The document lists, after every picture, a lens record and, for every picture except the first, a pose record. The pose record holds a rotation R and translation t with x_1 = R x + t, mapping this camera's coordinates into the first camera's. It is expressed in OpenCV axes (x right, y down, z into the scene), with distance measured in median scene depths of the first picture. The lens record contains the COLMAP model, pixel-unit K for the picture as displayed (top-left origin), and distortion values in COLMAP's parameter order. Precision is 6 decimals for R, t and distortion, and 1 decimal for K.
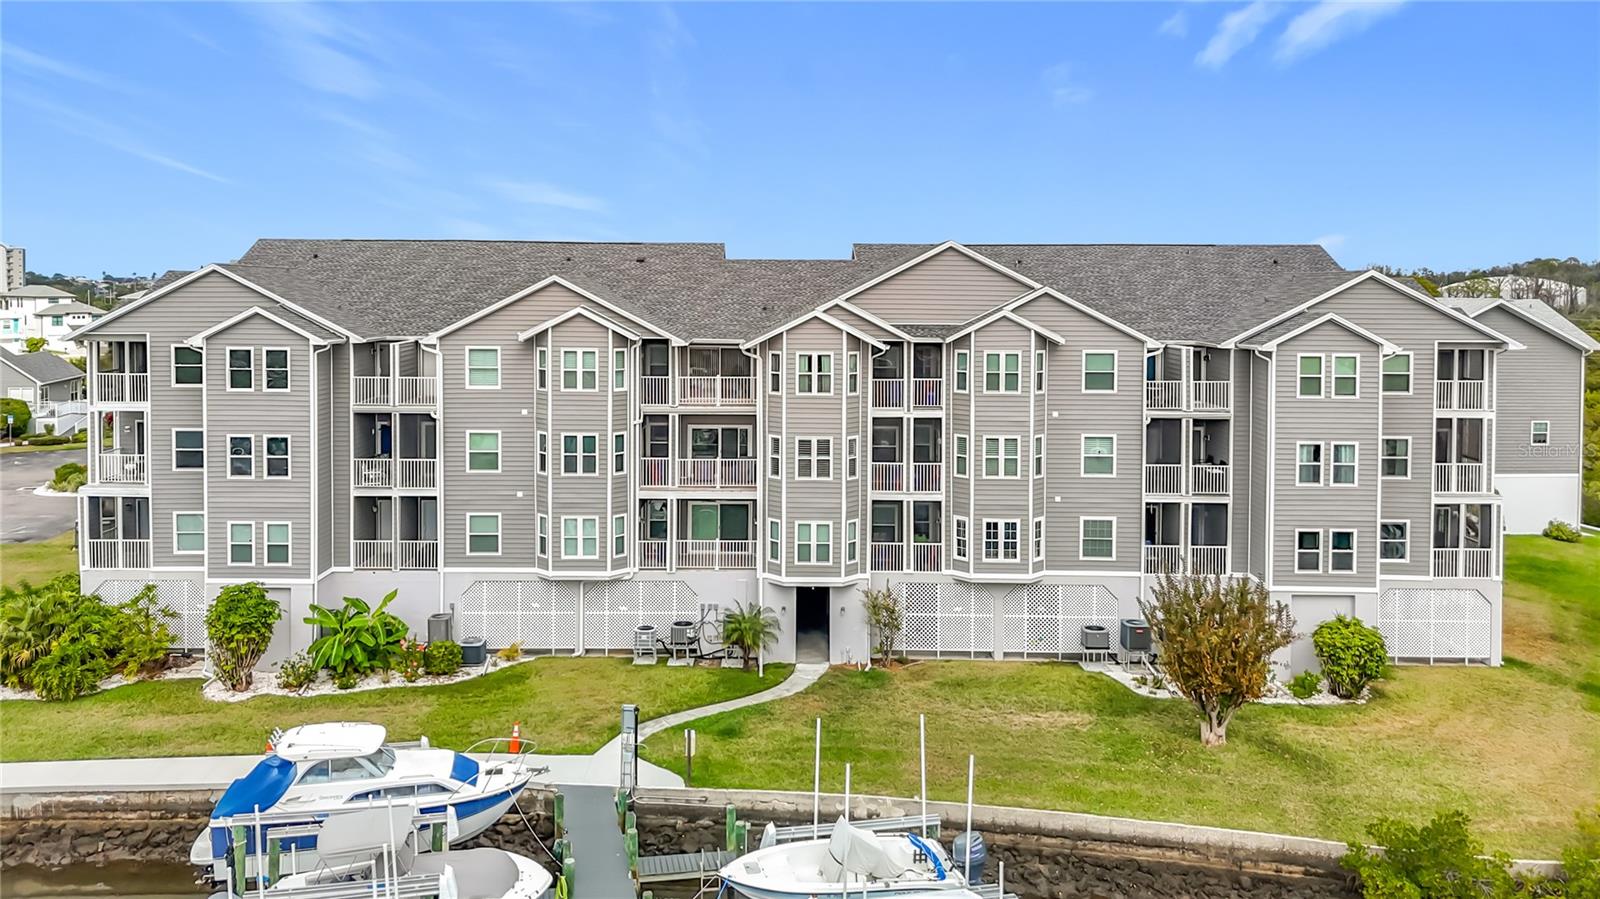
lens RADIAL K [[1254.5, 0, 762.3], [0, 1254.5, 334.7], [0, 0, 1]] dist [0.066555, -0.085524]
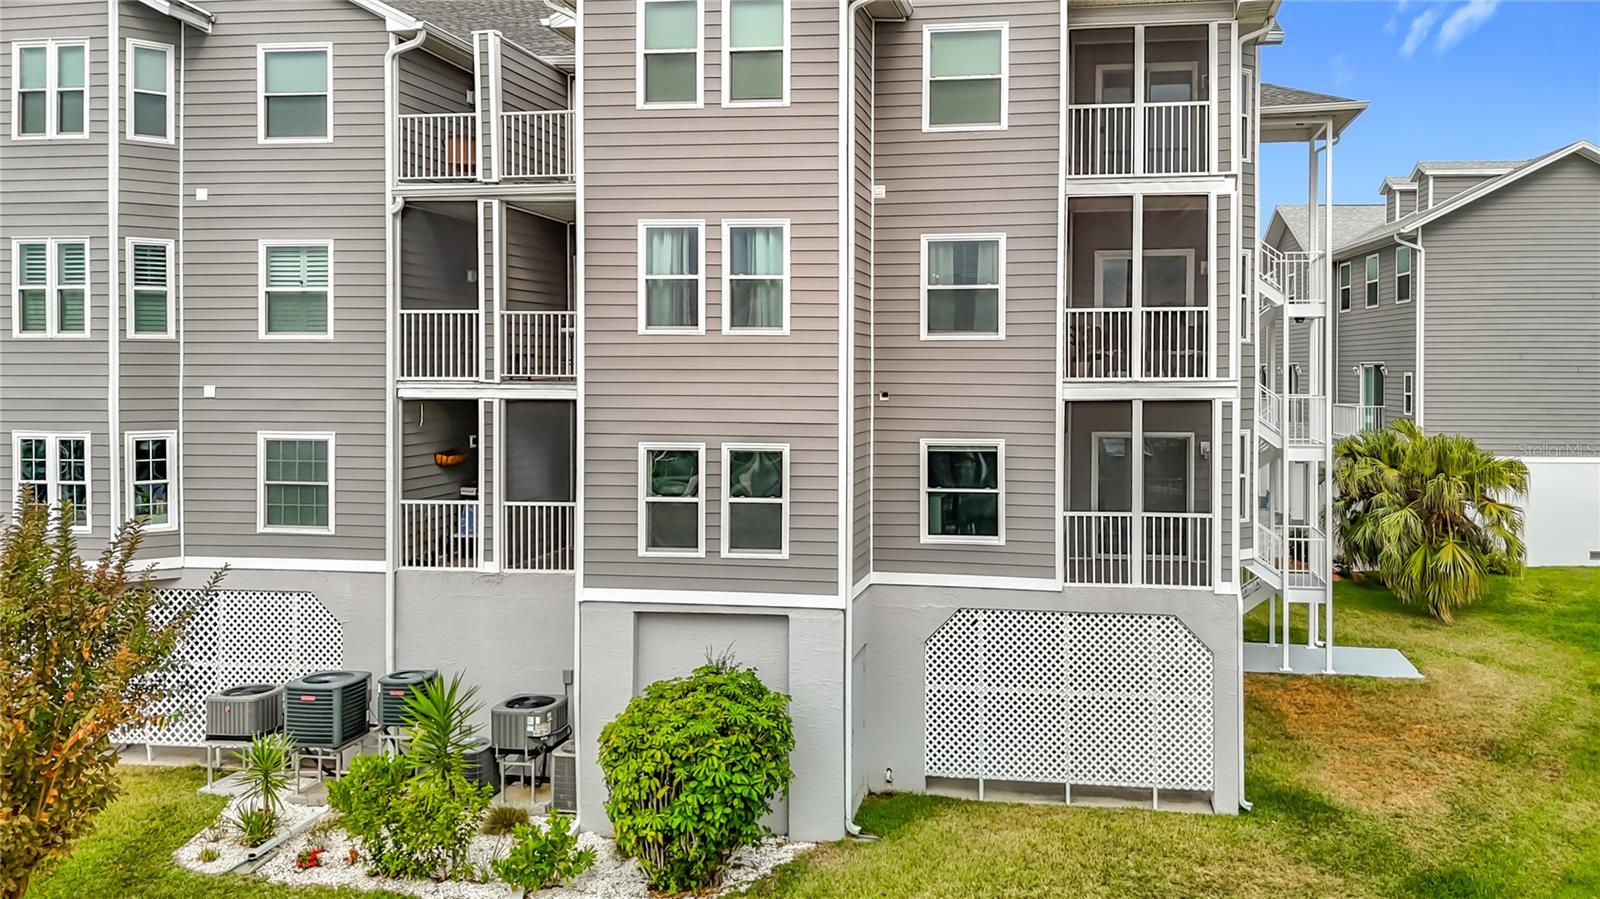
lens RADIAL K [[1285.3, 0, 918.3], [0, 1285.3, 393.3], [0, 0, 1]] dist [0.092895, -0.066546]
pose [[0.990899, 0.002594, -0.134583, 0.541111], [-0.005474, 0.999764, -0.021038, 0.140542], [0.134497, 0.021583, 0.990679, 0.591438]]
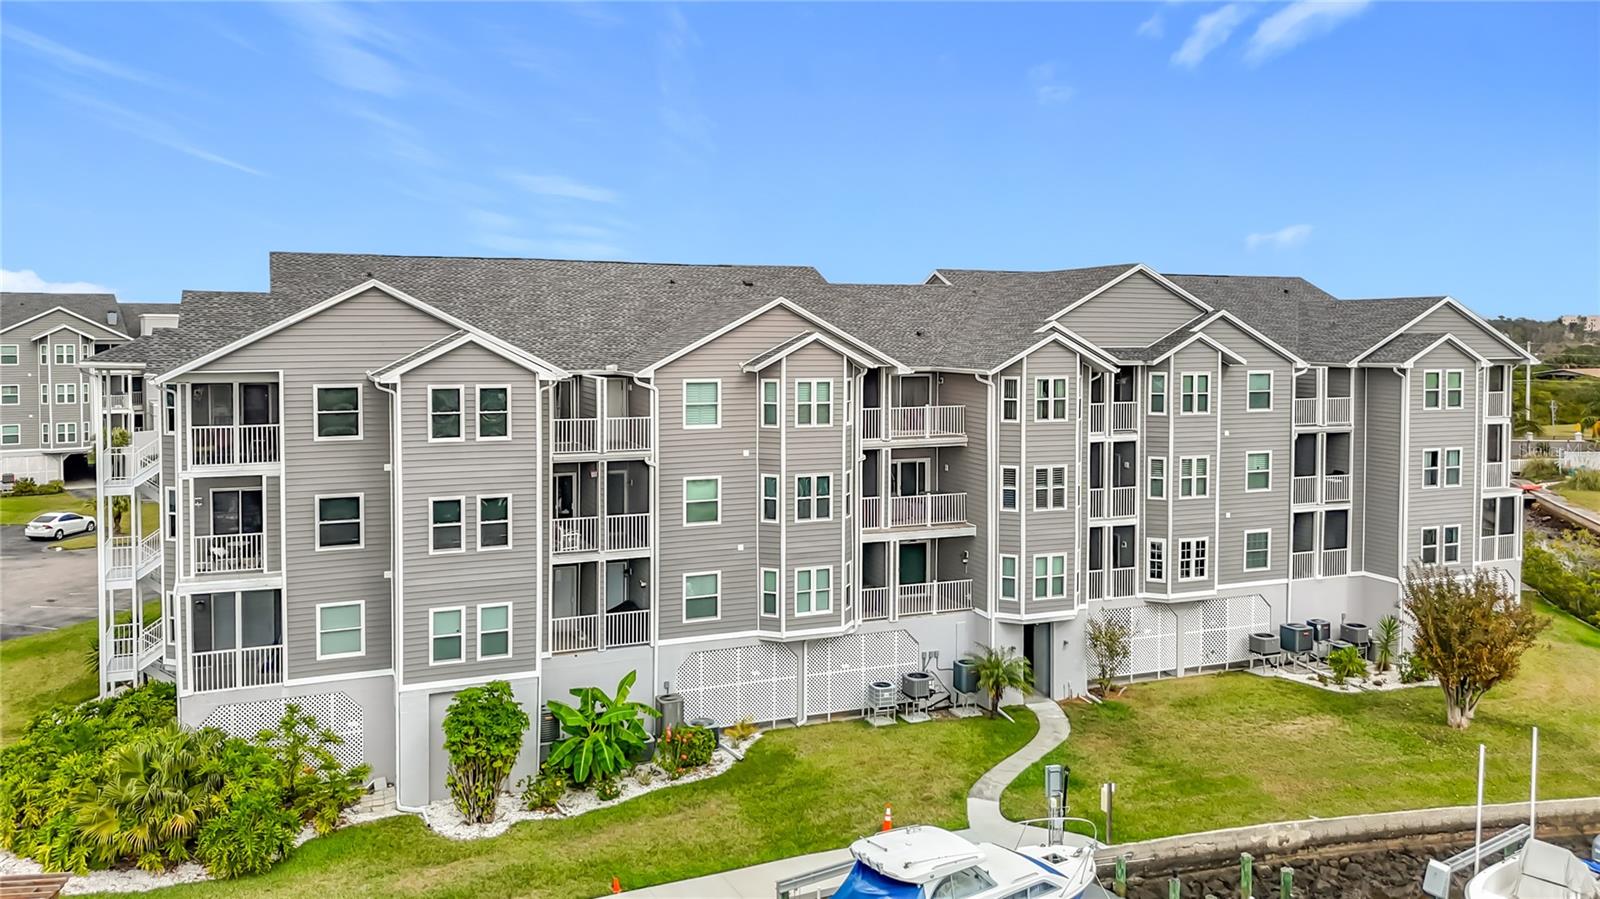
lens RADIAL K [[1234.7, 0, 777.3], [0, 1234.7, 389.2], [0, 0, 1]] dist [0.087303, -0.117935]
pose [[0.919154, -0.023410, 0.393202, -0.510243], [0.020033, 0.999719, 0.012691, 0.006583], [-0.393389, -0.003788, 0.919364, 0.206395]]
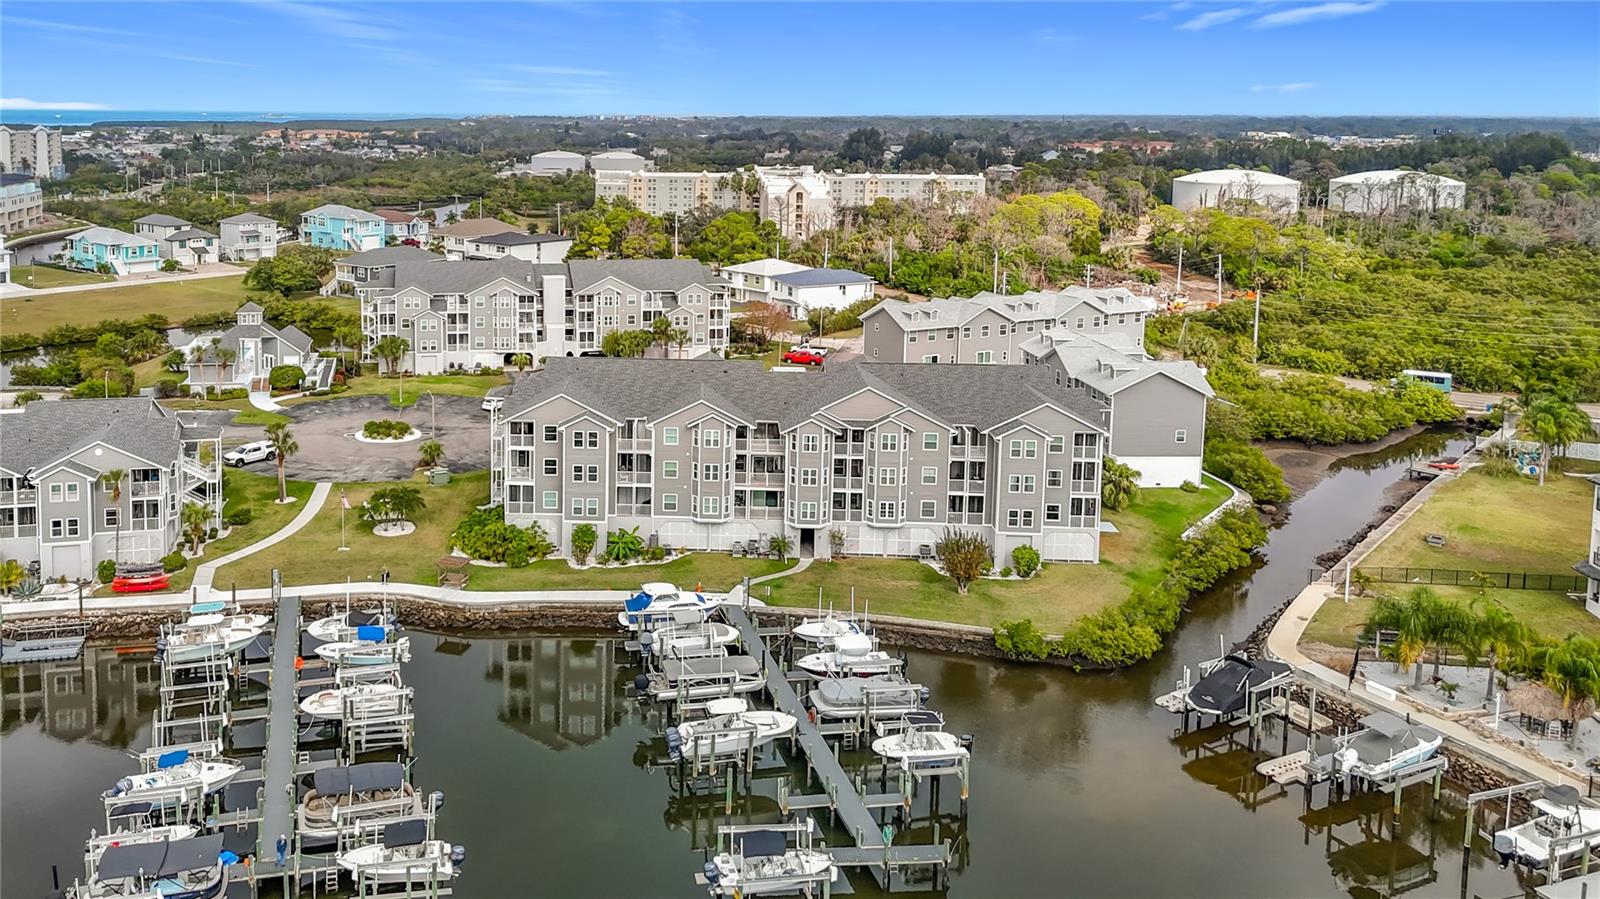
lens RADIAL K [[1285.1, 0, 609.7], [0, 1285.1, 319.5], [0, 0, 1]] dist [0.046904, 0.000906]
pose [[0.998027, 0.006775, -0.062420, -0.188192], [0.001291, 0.991736, 0.128288, -0.515287], [0.062773, -0.128115, 0.989771, -1.426704]]
